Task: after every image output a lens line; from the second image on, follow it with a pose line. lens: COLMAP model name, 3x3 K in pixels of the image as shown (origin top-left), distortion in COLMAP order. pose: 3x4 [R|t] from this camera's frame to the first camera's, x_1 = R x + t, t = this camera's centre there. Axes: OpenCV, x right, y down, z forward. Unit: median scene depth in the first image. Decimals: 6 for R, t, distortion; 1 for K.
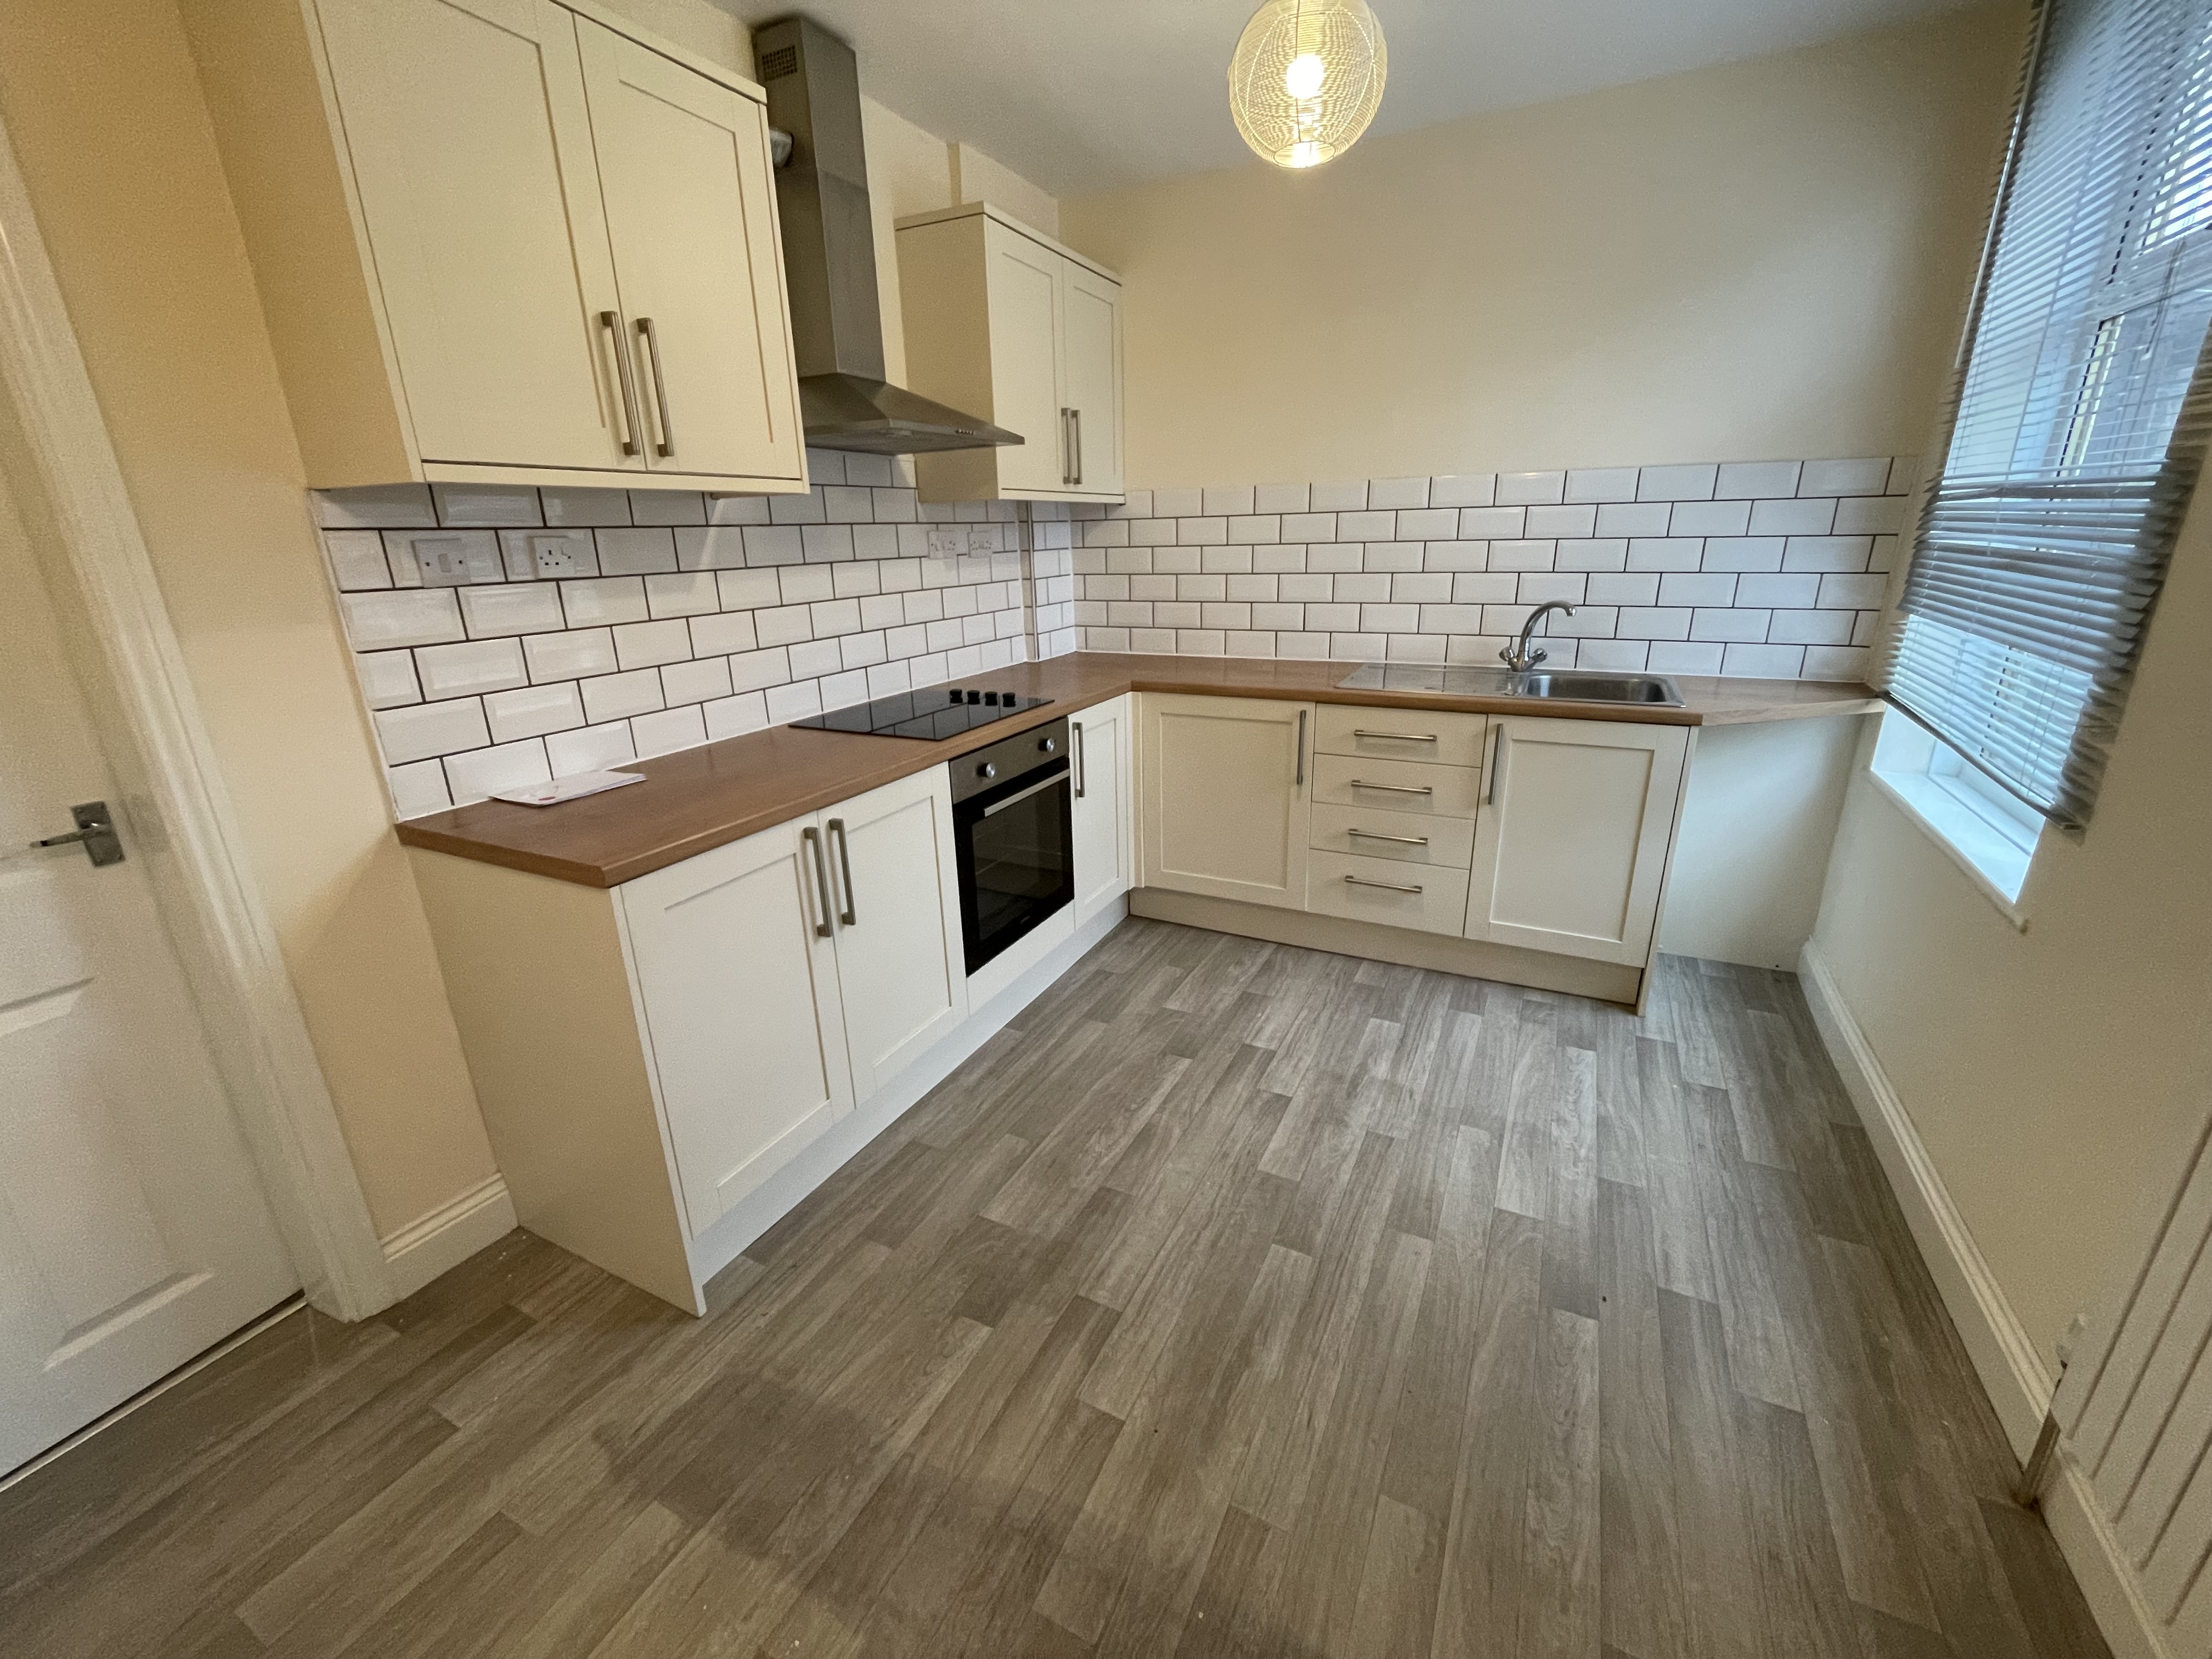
lens RADIAL K [[908.5, 0, 1106.0], [0, 908.5, 829.5], [0, 0, 1]] dist [0.000161, -0.000327]
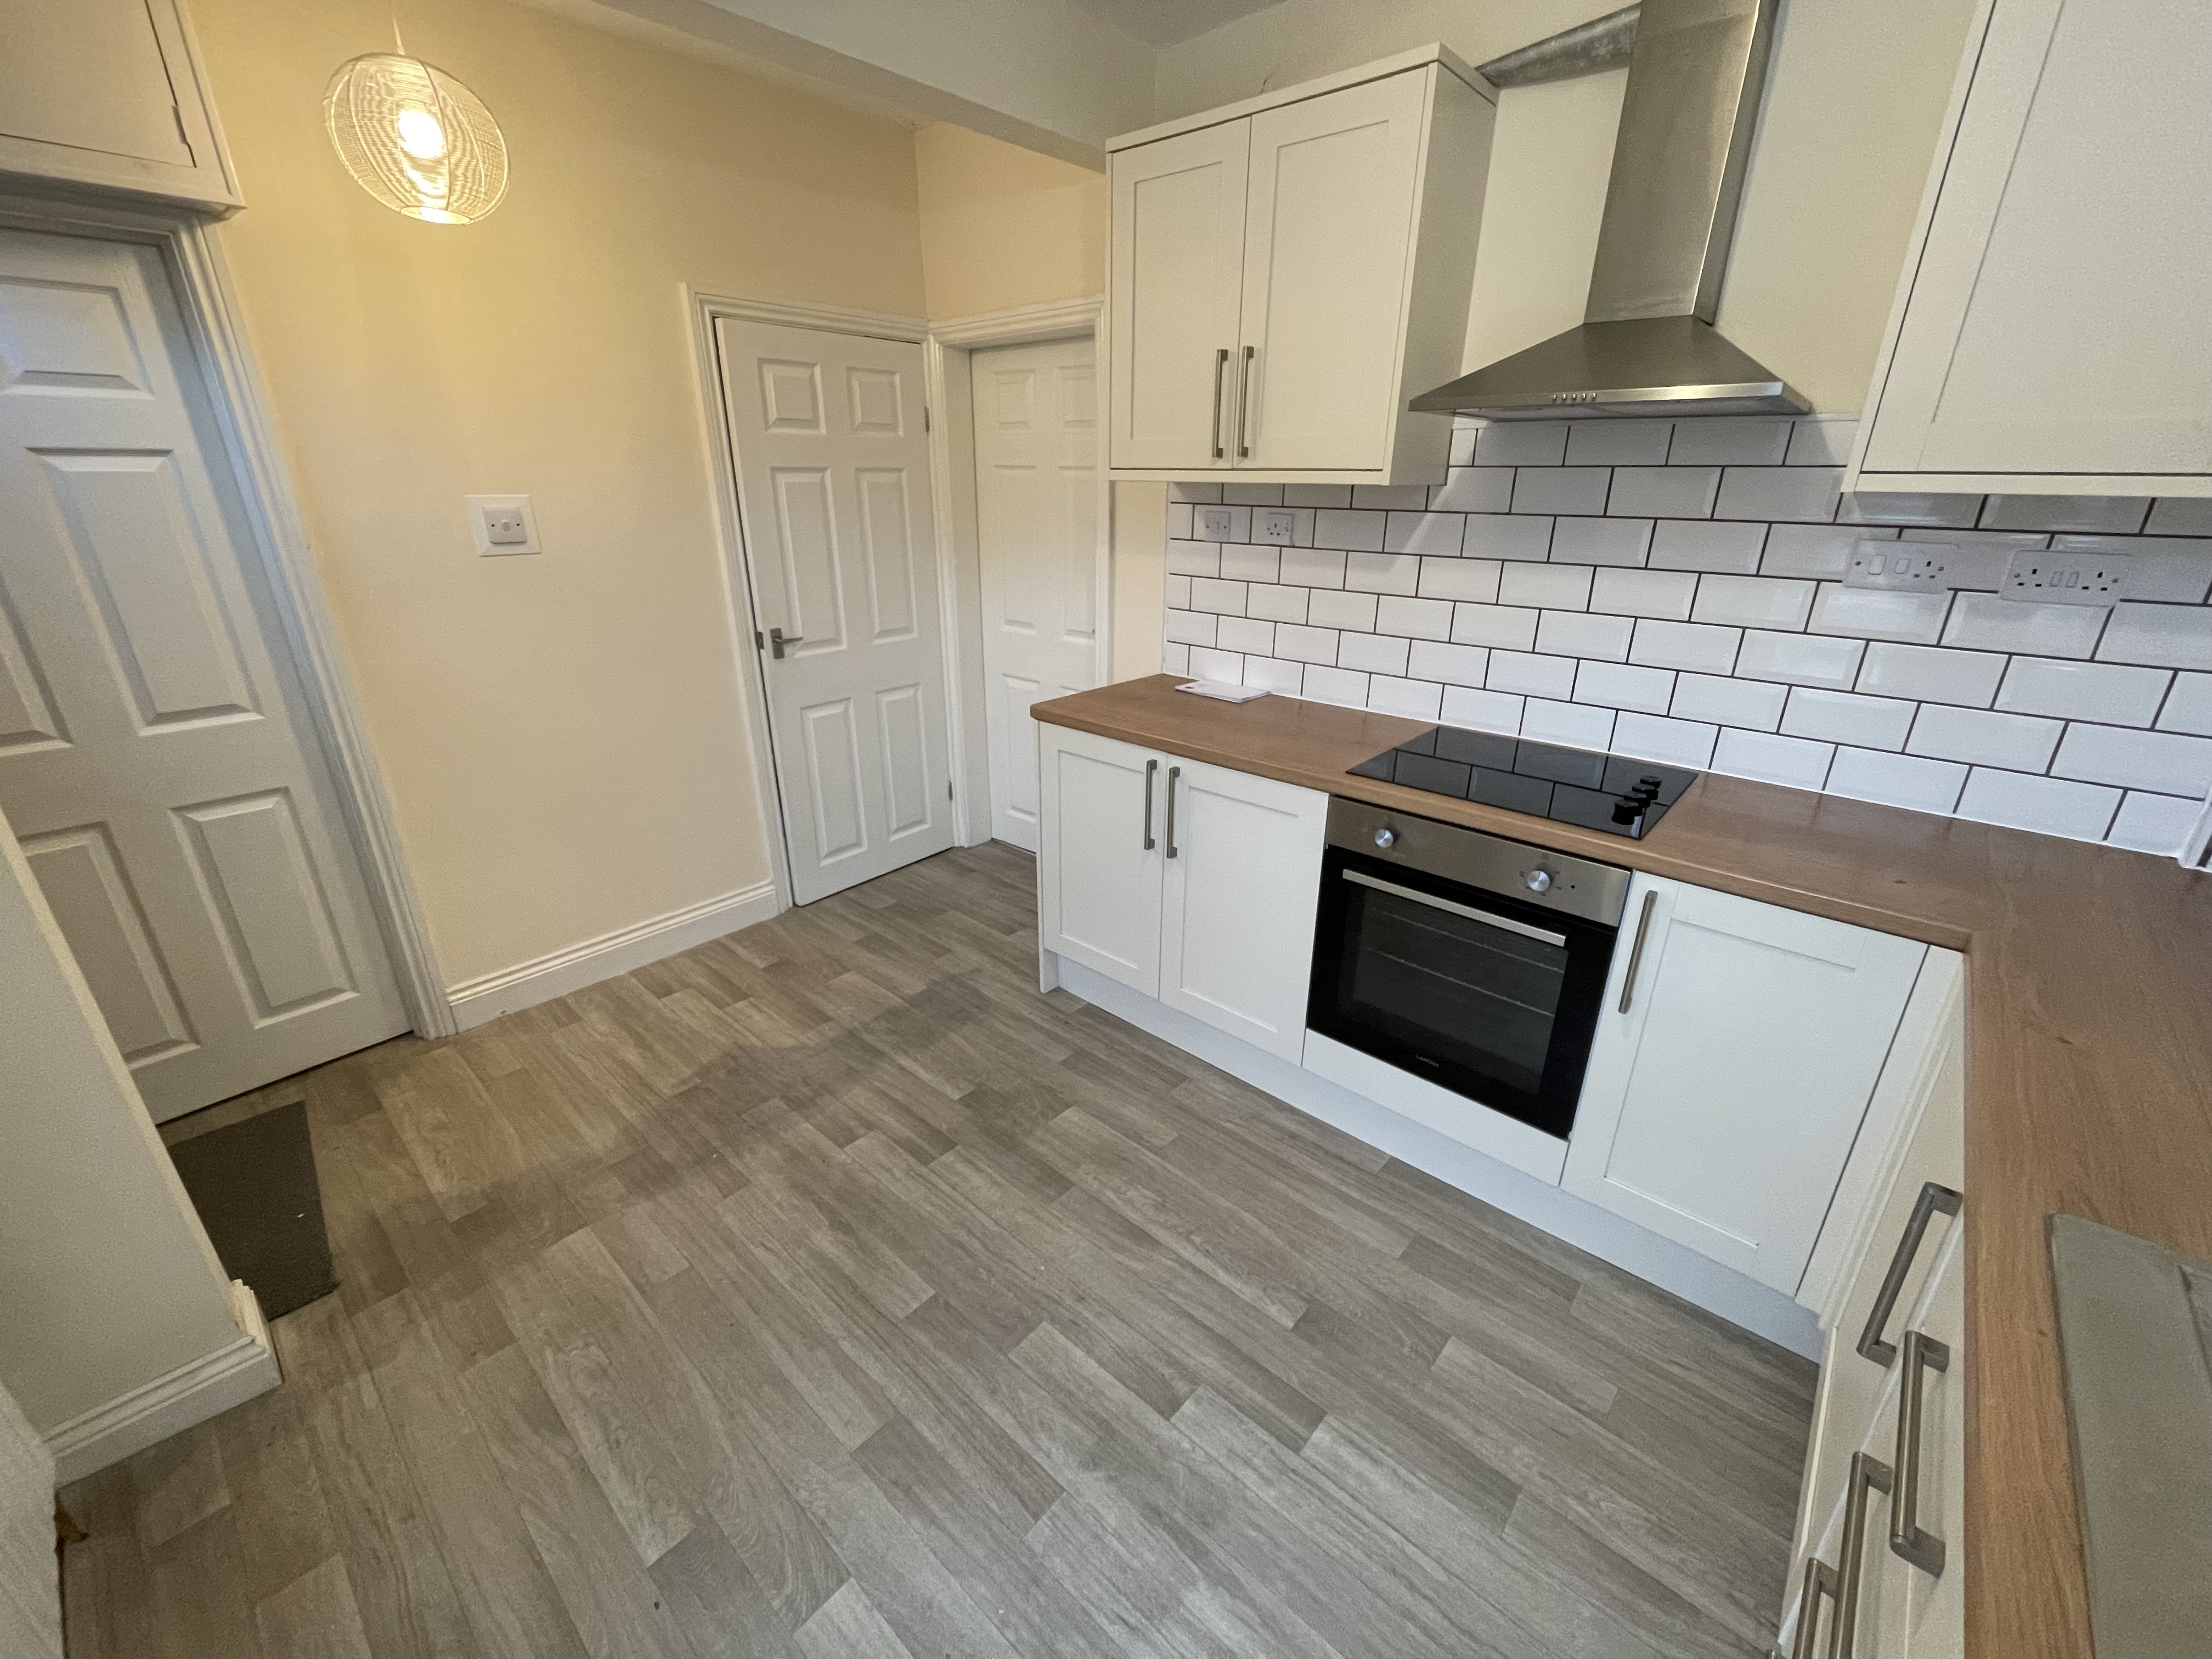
lens RADIAL K [[908.5, 0, 1106.0], [0, 908.5, 829.5], [0, 0, 1]] dist [0.000161, -0.000327]
pose [[-0.260381, 0.375327, -0.889568, 0.773030], [-0.303273, 0.842923, 0.444416, -0.422735], [0.916639, 0.385500, -0.105655, 1.026781]]
